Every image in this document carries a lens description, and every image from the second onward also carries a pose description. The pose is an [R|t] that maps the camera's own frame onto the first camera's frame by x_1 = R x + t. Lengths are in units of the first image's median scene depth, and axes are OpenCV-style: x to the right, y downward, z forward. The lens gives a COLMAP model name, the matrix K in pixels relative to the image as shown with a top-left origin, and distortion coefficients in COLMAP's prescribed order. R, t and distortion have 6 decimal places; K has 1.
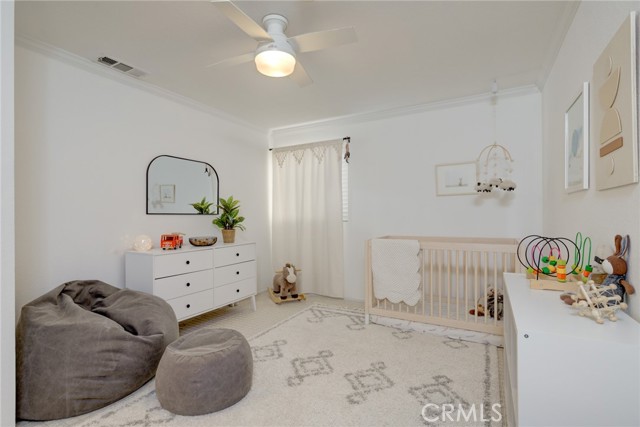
lens RADIAL K [[307.8, 0, 315.9], [0, 307.8, 214.6], [0, 0, 1]] dist [-0.013562, 0.005125]
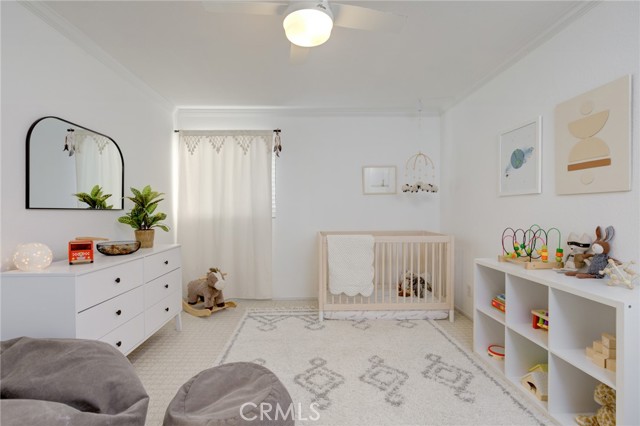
lens RADIAL K [[294.1, 0, 317.1], [0, 294.1, 213.2], [0, 0, 1]] dist [-0.020229, 0.005083]
pose [[0.858162, 0.000013, 0.513379, -0.315577], [-0.004191, 0.999967, 0.006979, 0.000985], [-0.513362, -0.008141, 0.858134, 0.188644]]
